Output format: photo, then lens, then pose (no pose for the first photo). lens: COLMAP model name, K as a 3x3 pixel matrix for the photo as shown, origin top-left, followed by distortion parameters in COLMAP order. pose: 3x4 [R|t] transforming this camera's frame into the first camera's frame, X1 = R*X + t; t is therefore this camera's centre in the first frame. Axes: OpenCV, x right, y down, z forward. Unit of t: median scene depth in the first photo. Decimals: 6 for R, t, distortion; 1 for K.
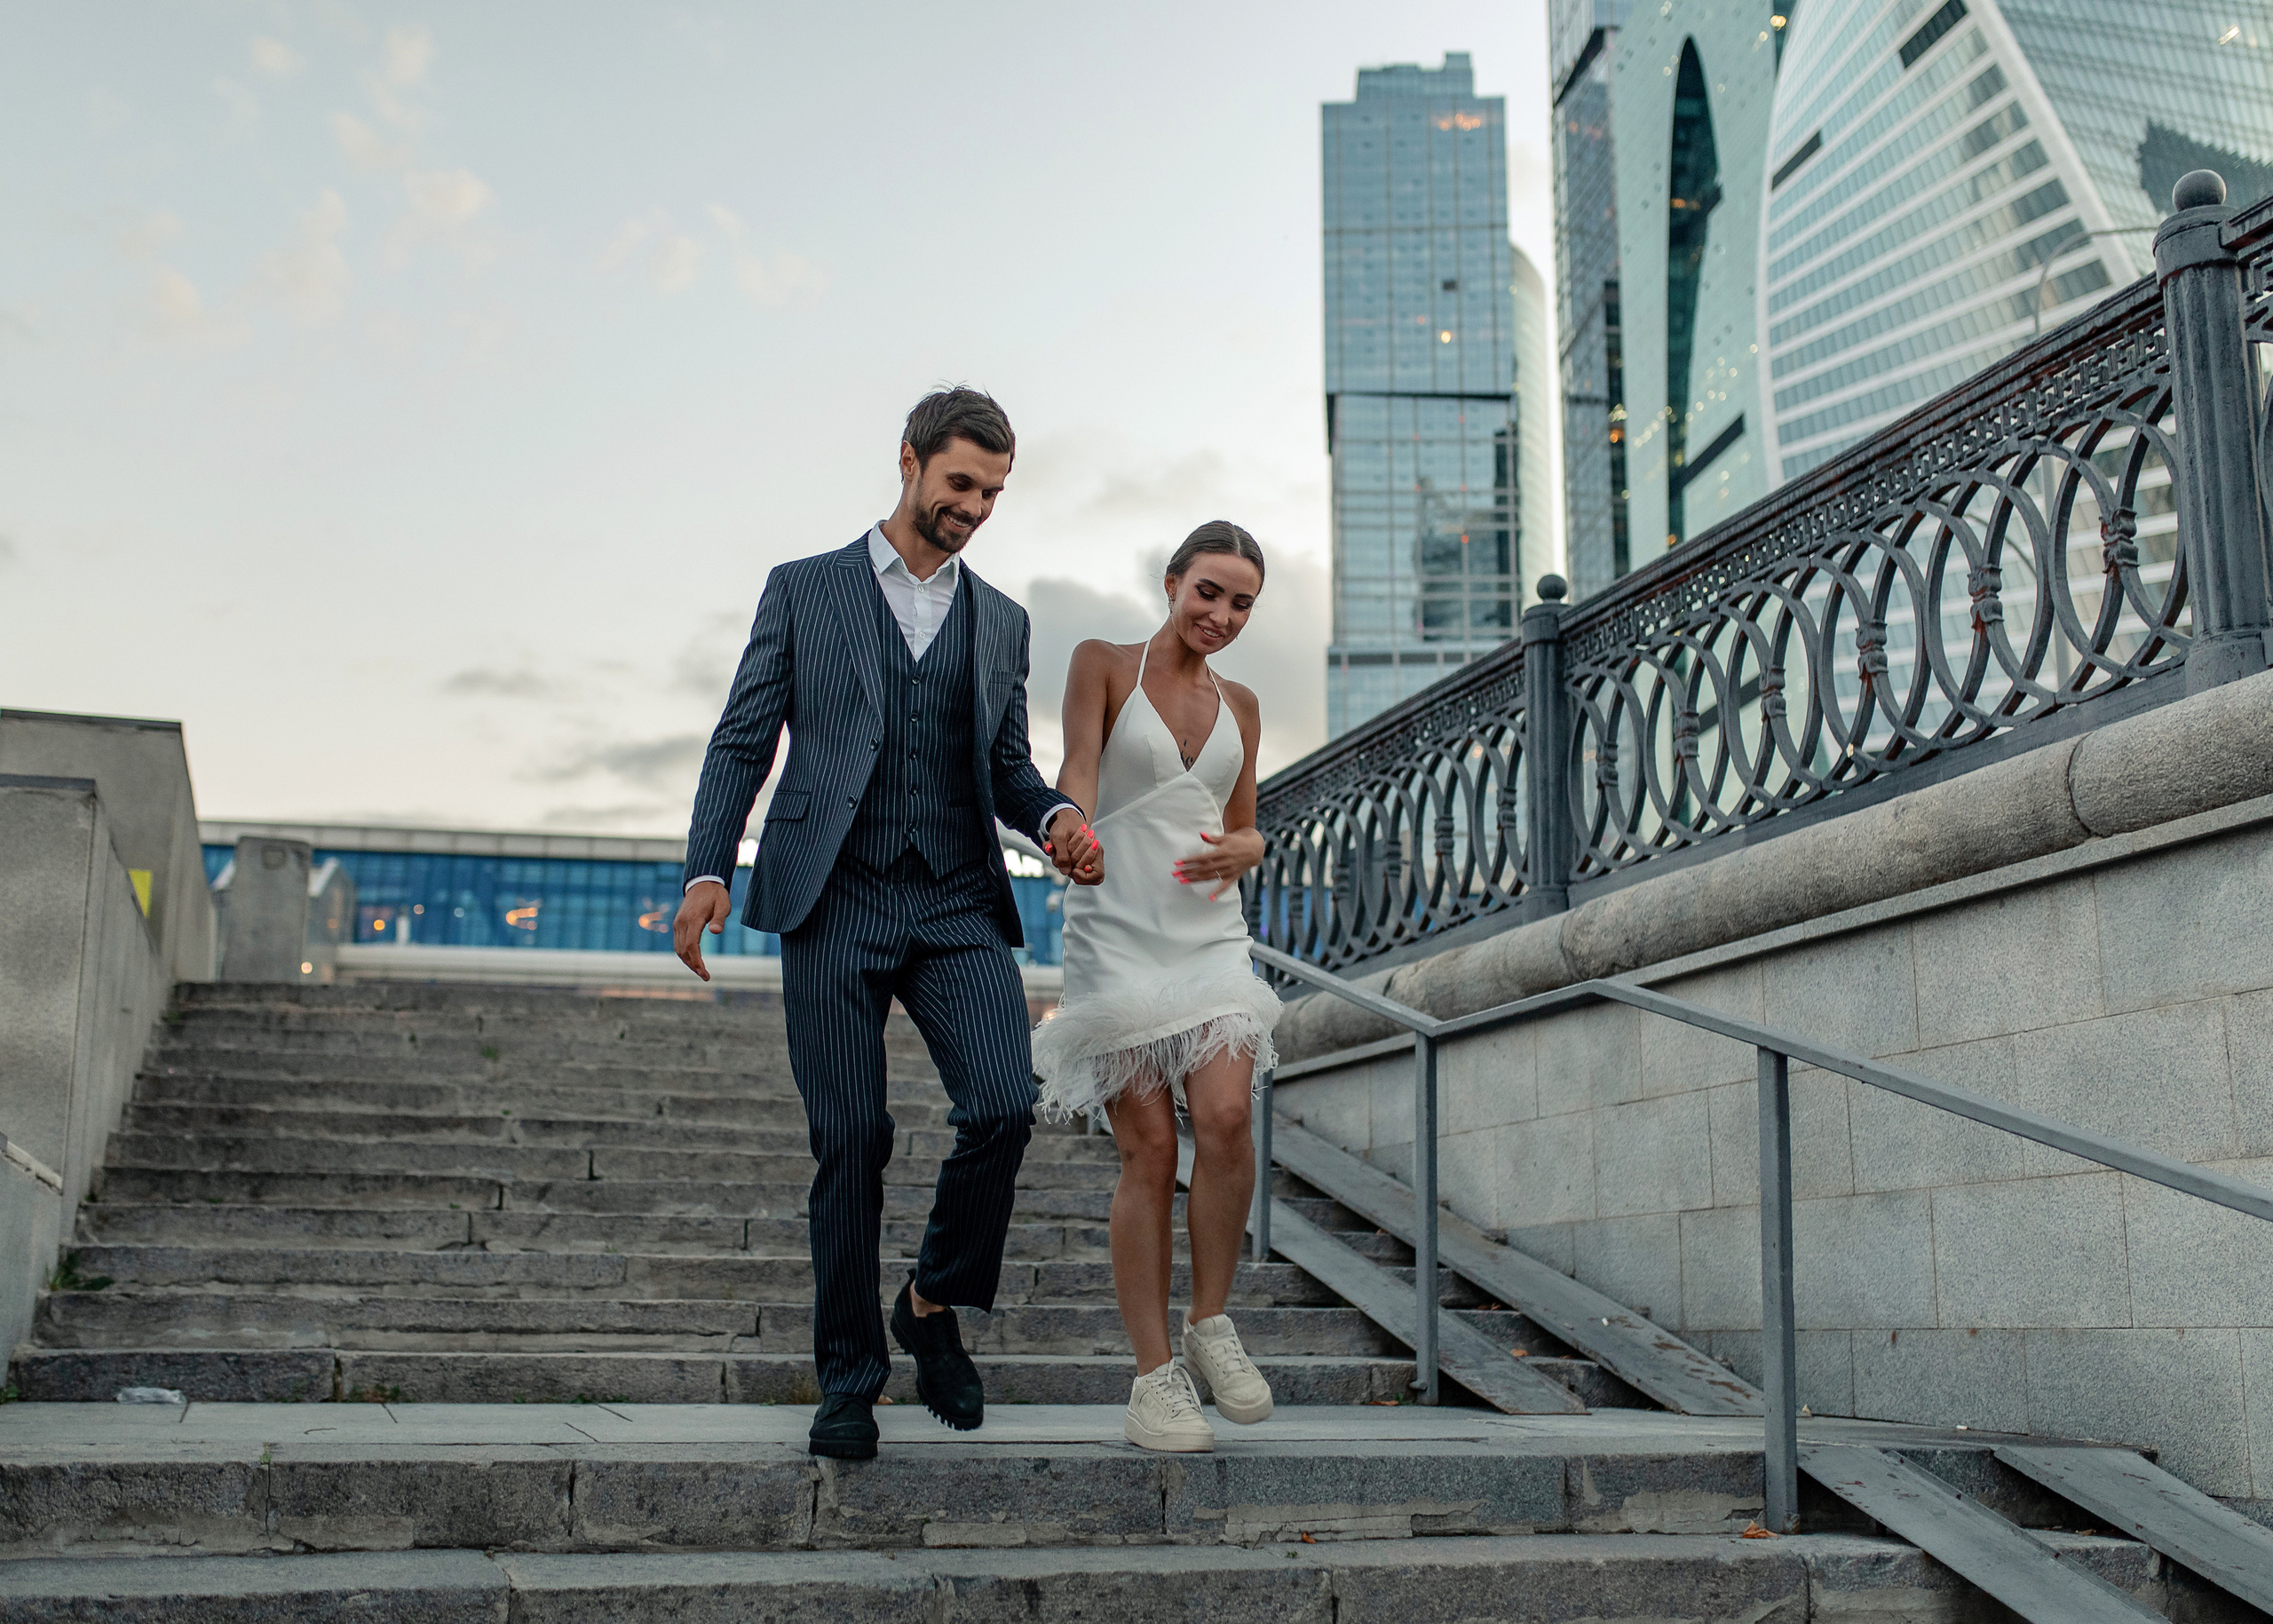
lens RADIAL K [[2434.7, 0, 1135.8], [0, 2434.7, 733.7], [0, 0, 1]] dist [-0.006462, 0.016680]
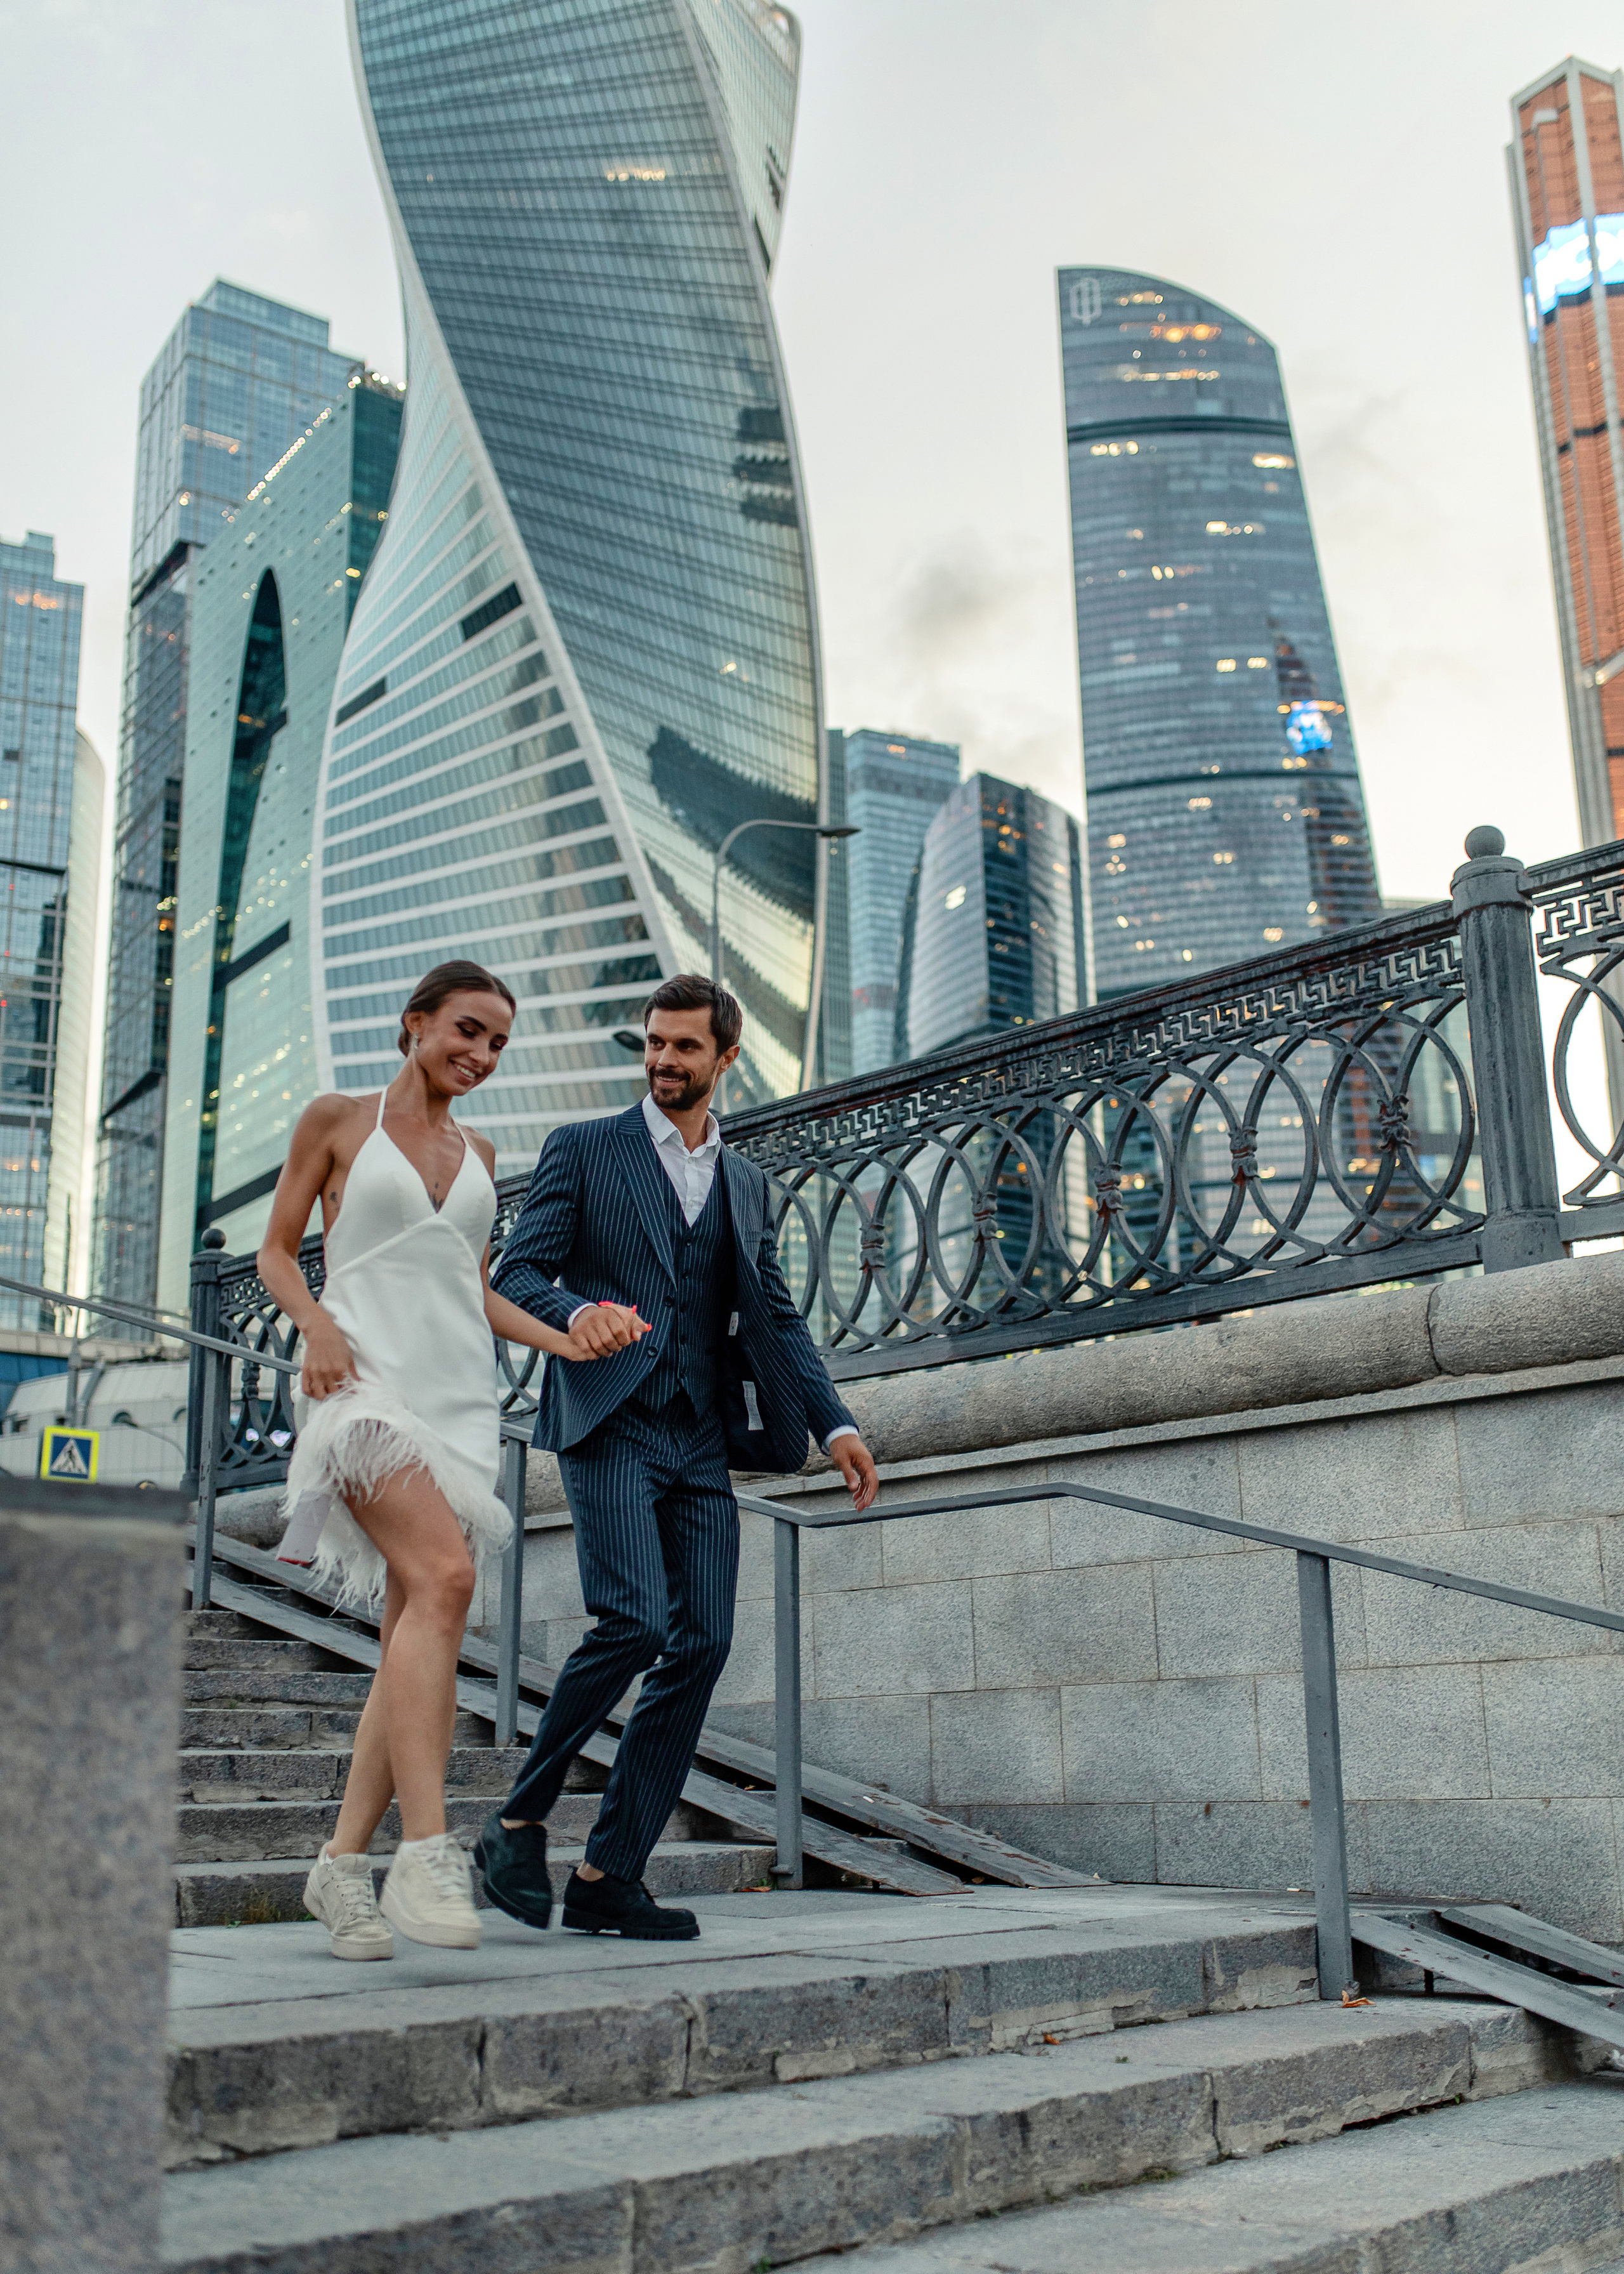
lens RADIAL K [[2273.4, 0, 812.0], [0, 2273.4, 1137.0], [0, 0, 1]] dist [-0.006499, 0.012600]
pose [[0.880370, 0.106129, 0.462262, -0.454193], [-0.089752, 0.994312, -0.057349, 0.021553], [-0.465719, 0.009000, 0.884887, 0.198566]]
